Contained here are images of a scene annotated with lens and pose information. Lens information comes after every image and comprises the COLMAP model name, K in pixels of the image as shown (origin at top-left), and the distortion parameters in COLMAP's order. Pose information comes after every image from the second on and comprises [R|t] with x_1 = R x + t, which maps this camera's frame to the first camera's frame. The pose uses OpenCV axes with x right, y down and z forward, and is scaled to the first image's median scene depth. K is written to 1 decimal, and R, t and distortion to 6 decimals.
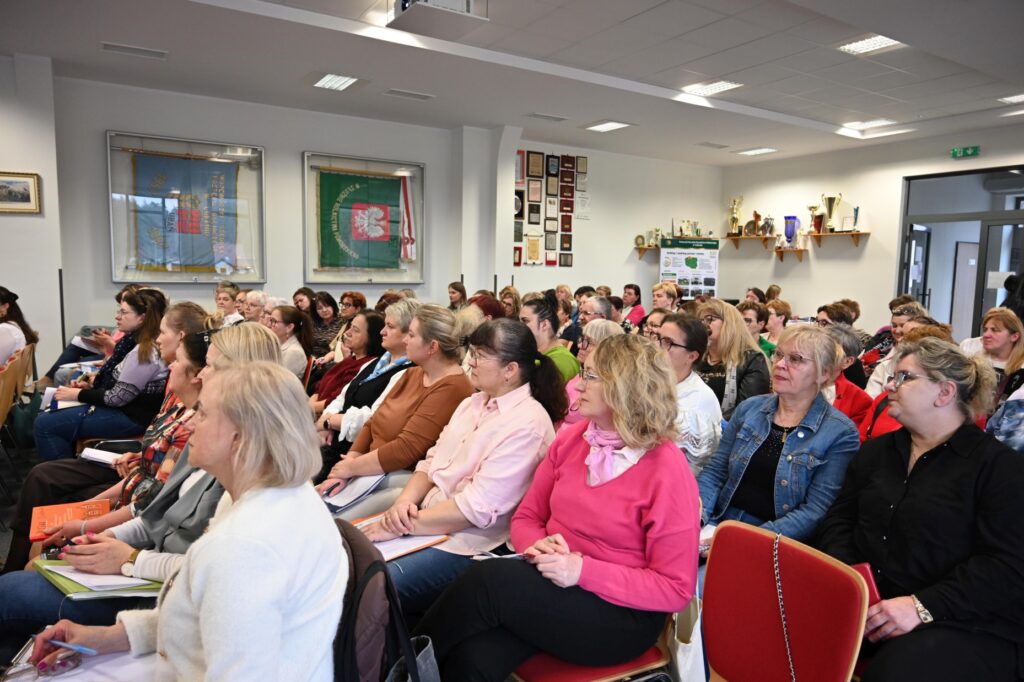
lens RADIAL K [[695.0, 0, 511.4], [0, 695.0, 341.7], [0, 0, 1]] dist [-0.008705, 0.006810]
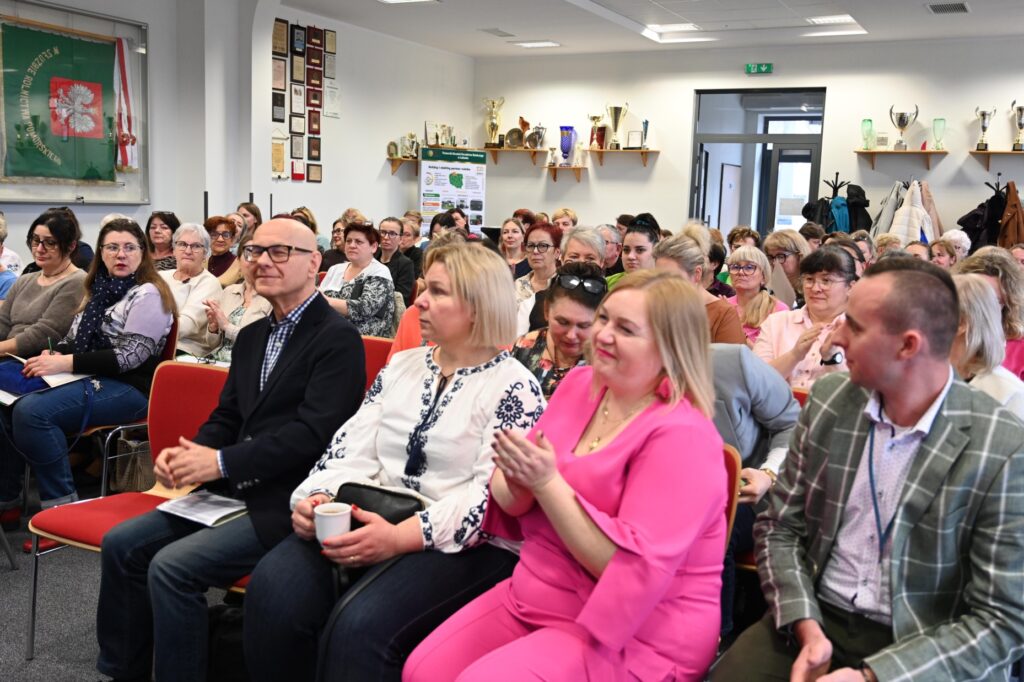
lens RADIAL K [[1043.3, 0, 512.4], [0, 1043.3, 340.9], [0, 0, 1]] dist [0.008717, 0.000000]
pose [[0.865957, -0.054440, 0.497146, -0.294431], [0.030923, 0.997984, 0.055421, 0.002829], [-0.499161, -0.032619, 0.865895, -0.050508]]
